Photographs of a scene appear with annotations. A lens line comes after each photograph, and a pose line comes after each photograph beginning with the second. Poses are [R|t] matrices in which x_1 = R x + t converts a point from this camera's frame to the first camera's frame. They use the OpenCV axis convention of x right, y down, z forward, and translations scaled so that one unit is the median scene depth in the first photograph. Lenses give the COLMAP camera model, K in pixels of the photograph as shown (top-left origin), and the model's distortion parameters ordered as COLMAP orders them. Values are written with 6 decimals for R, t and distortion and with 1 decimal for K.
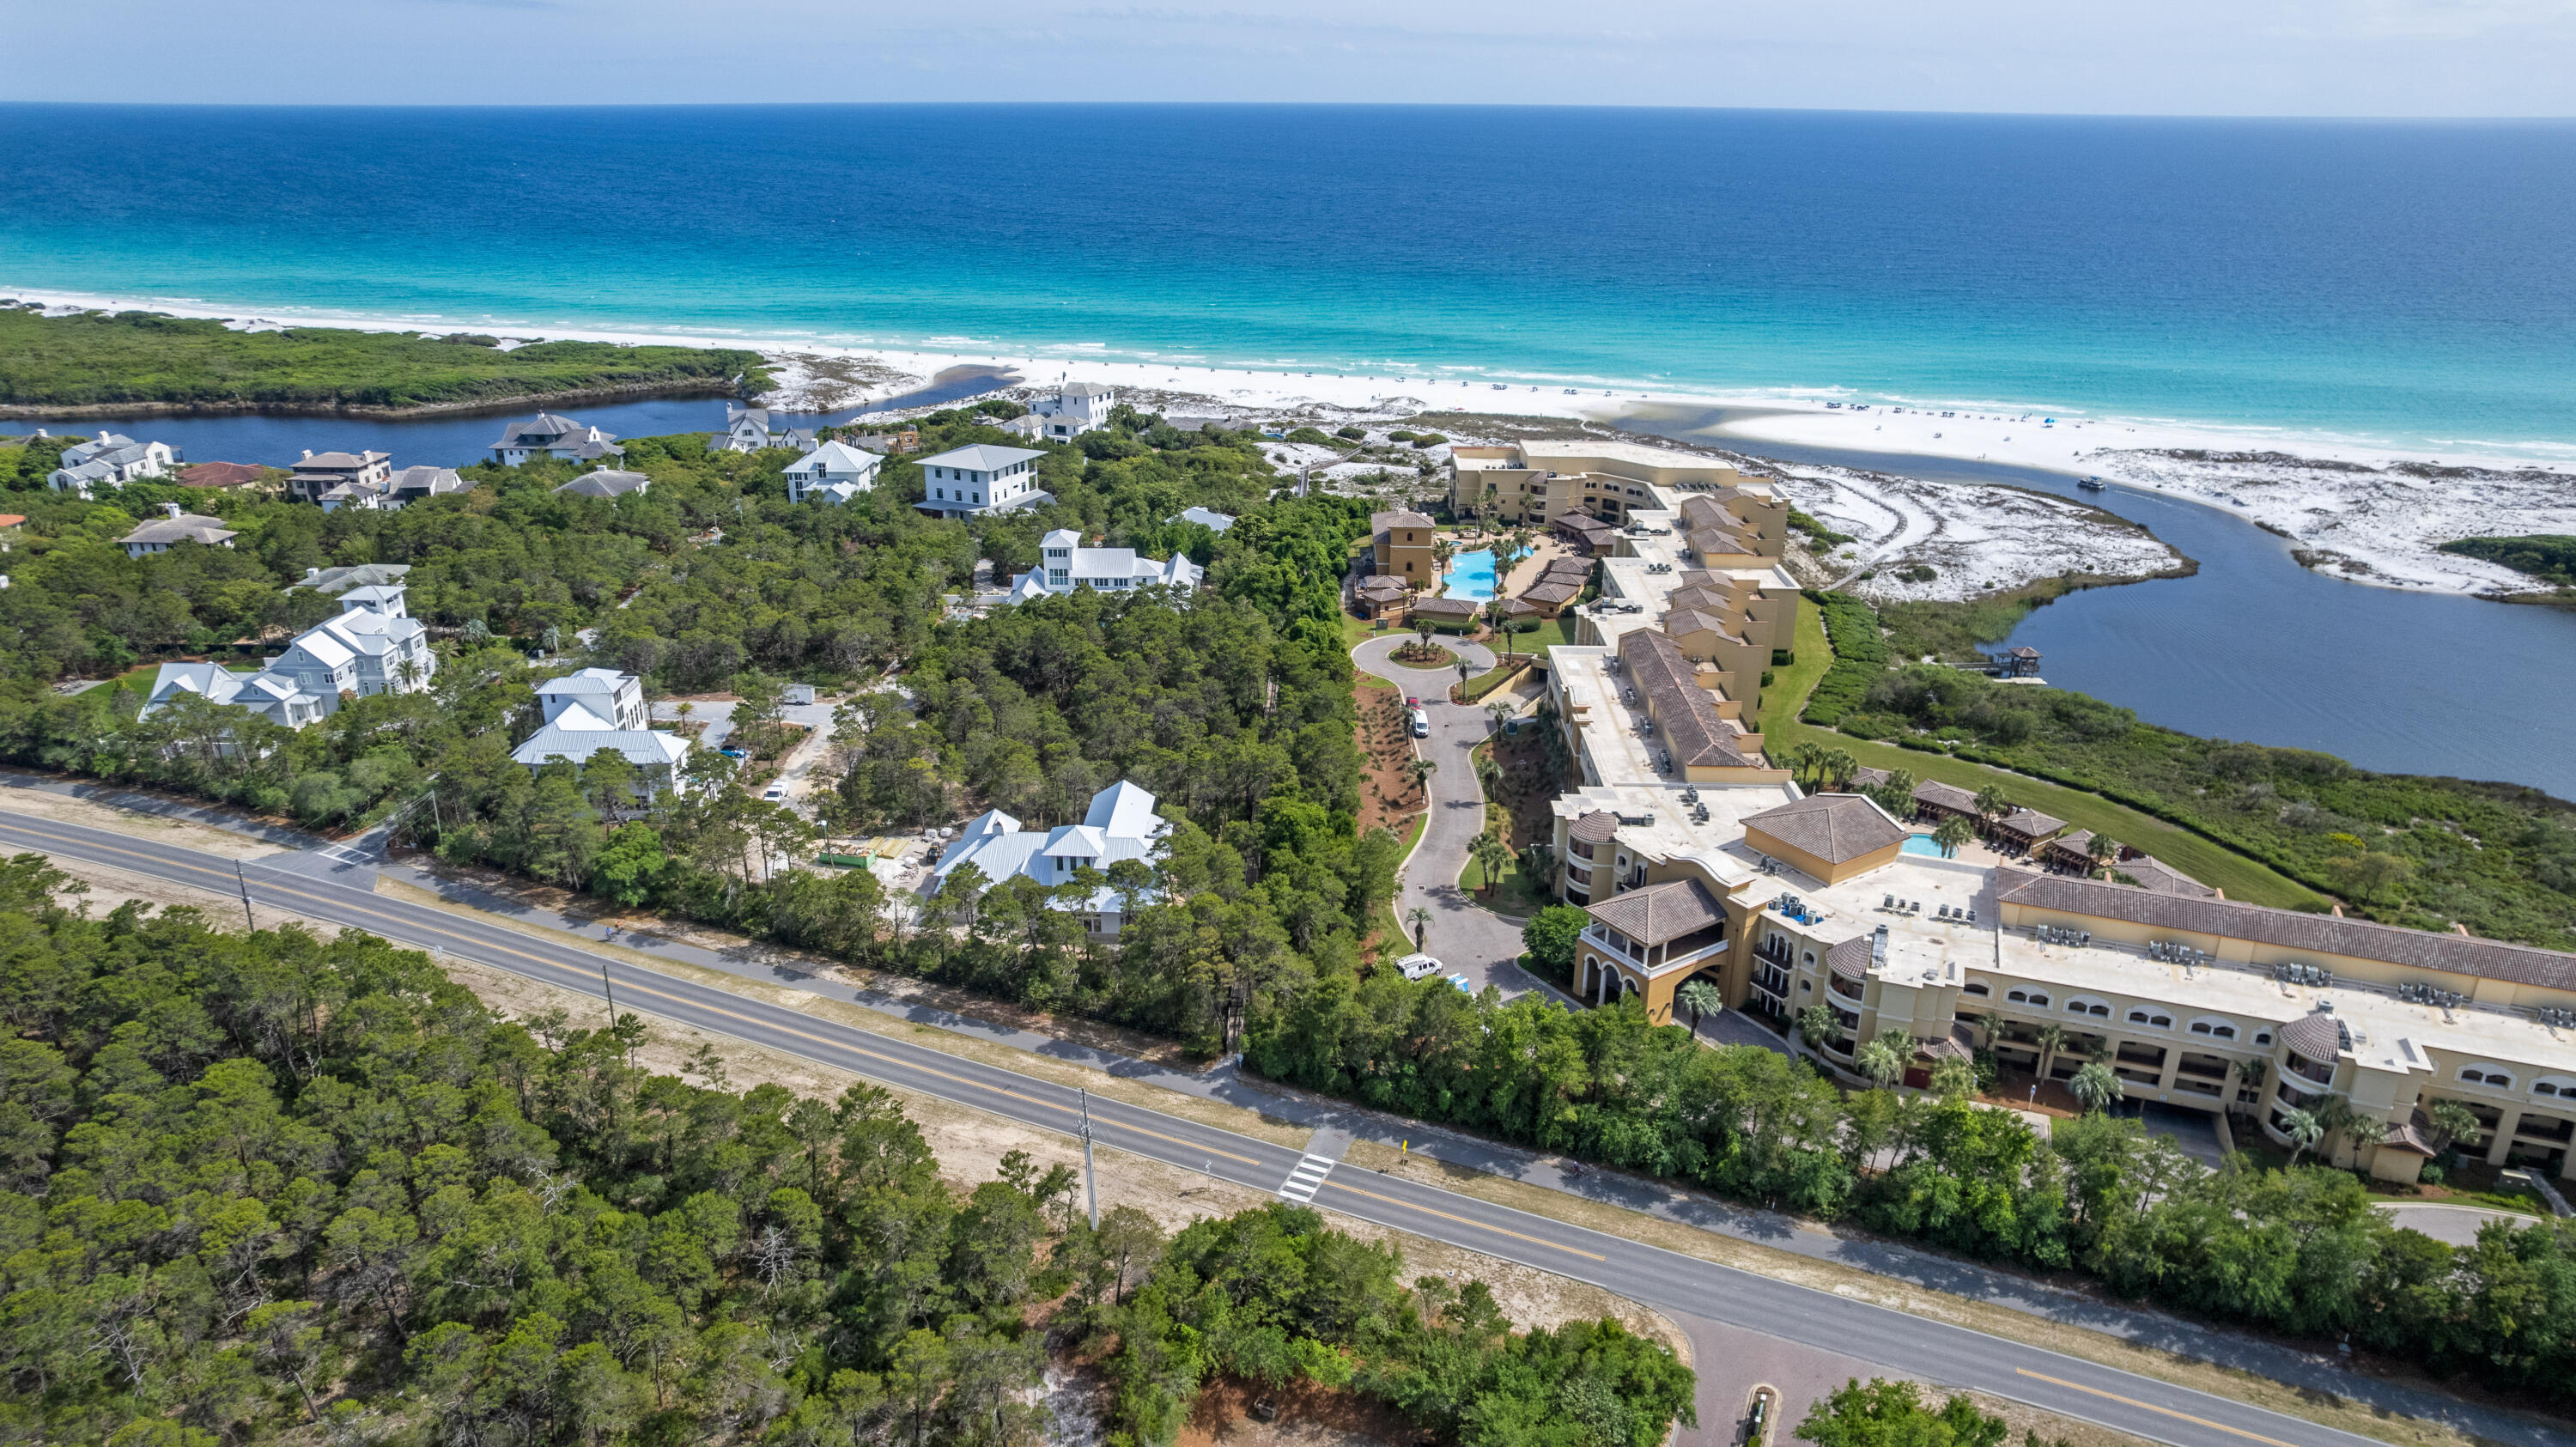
lens RADIAL K [[1629.6, 0, 1283.5], [0, 1629.6, 756.1], [0, 0, 1]] dist [-0.070729, 0.060074]
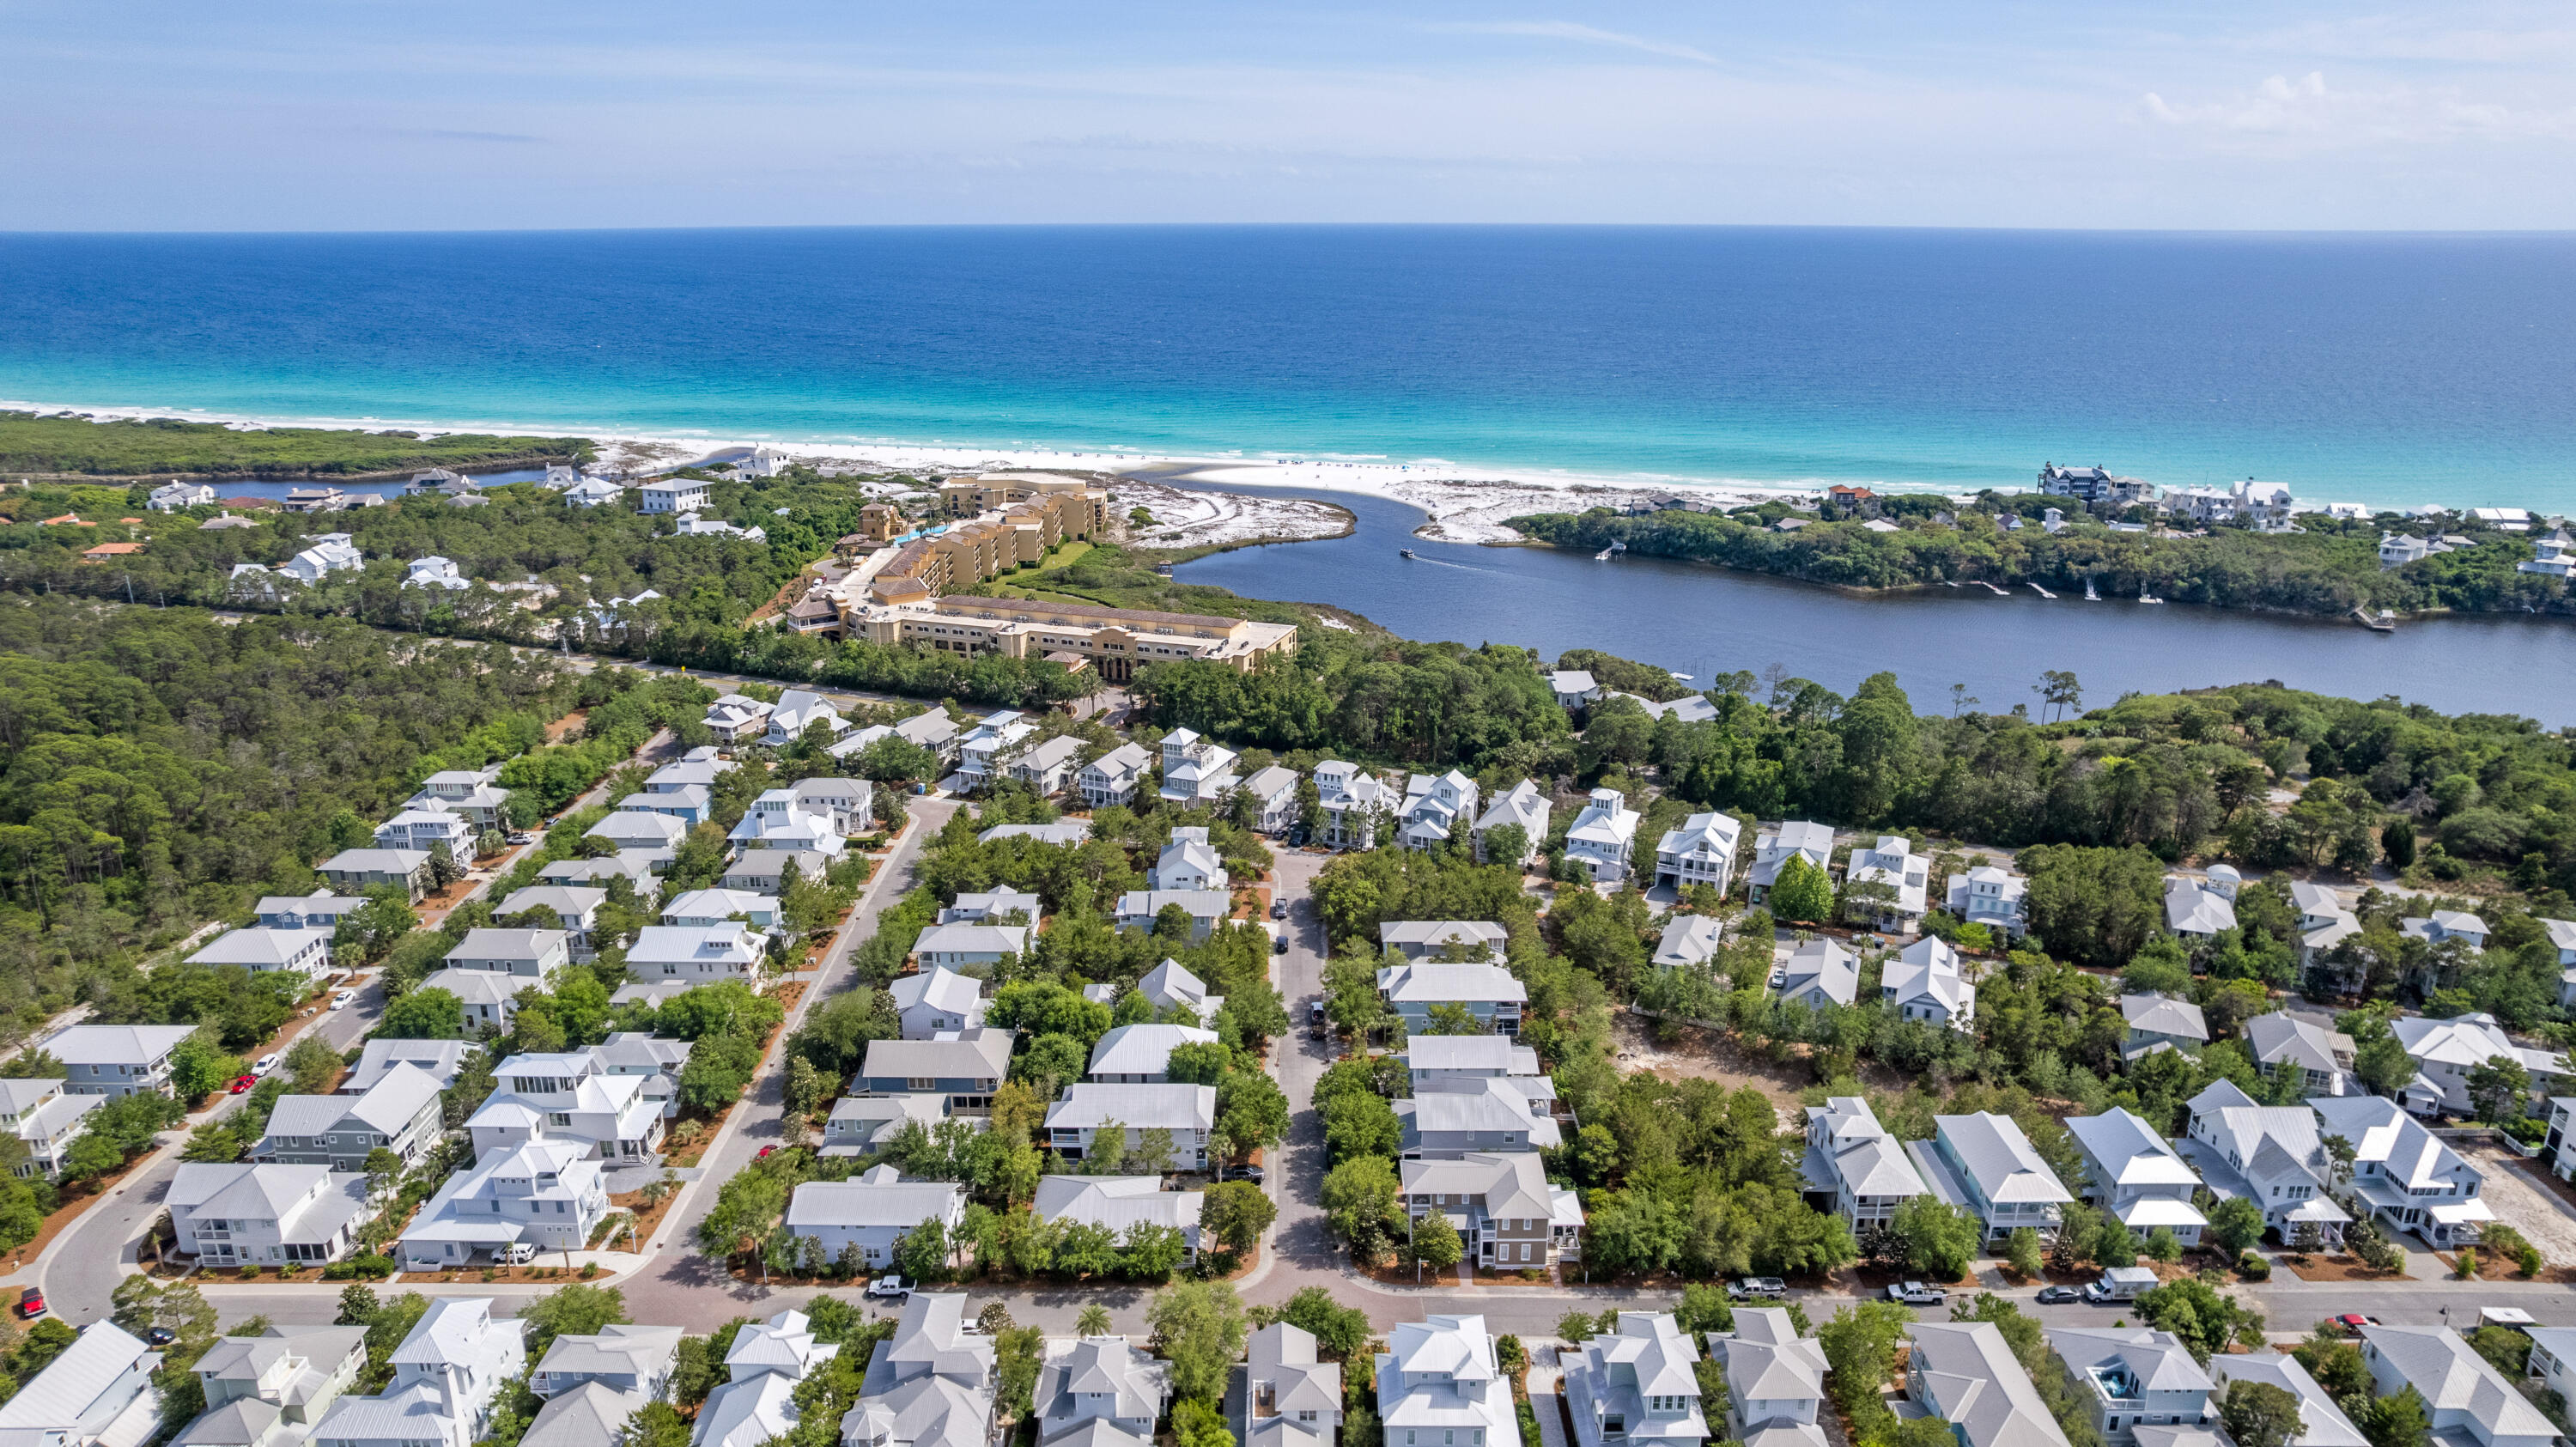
lens RADIAL K [[1629.6, 0, 1283.5], [0, 1629.6, 756.1], [0, 0, 1]] dist [-0.070729, 0.060074]
pose [[0.999498, -0.014728, 0.028063, 0.422753], [0.016571, 0.997641, -0.066614, 0.240195], [-0.027016, 0.067045, 0.997384, -0.765699]]
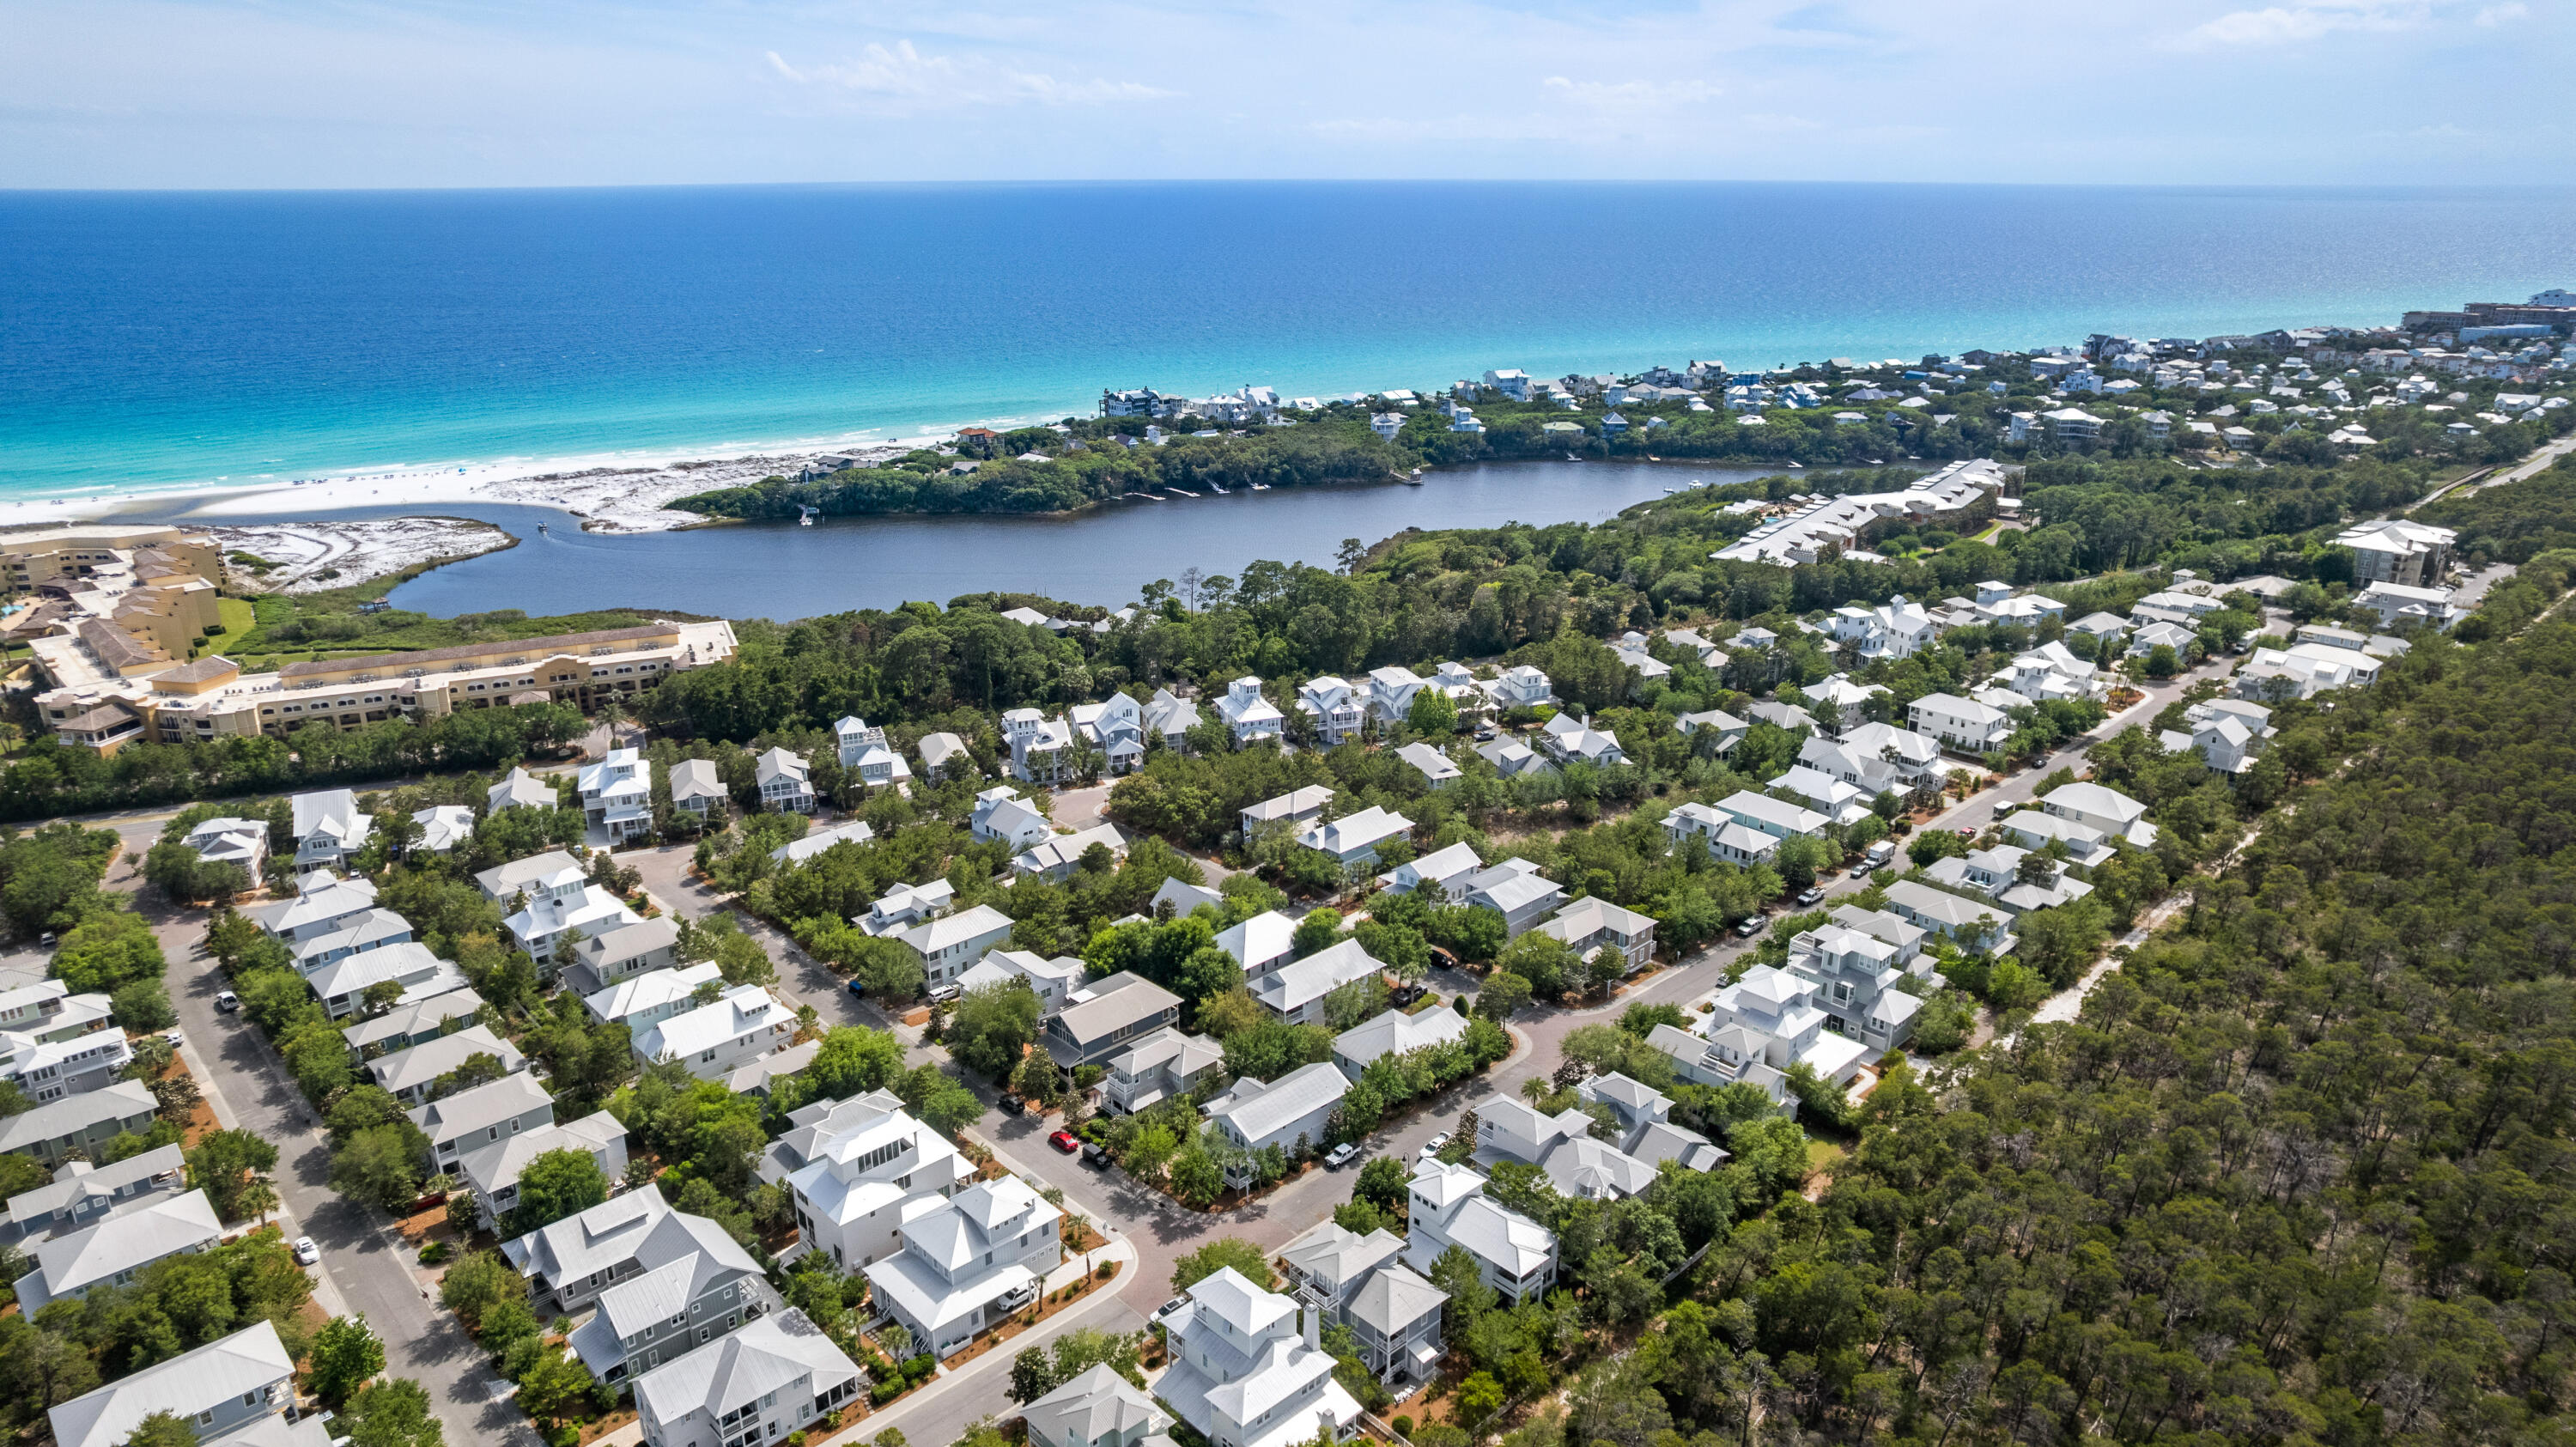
lens RADIAL K [[1629.6, 0, 1283.5], [0, 1629.6, 756.1], [0, 0, 1]] dist [-0.070729, 0.060074]
pose [[0.700264, -0.248319, 0.669304, -0.040068], [0.274918, 0.959047, 0.068183, 0.189736], [-0.658825, 0.136258, 0.739854, -0.686679]]
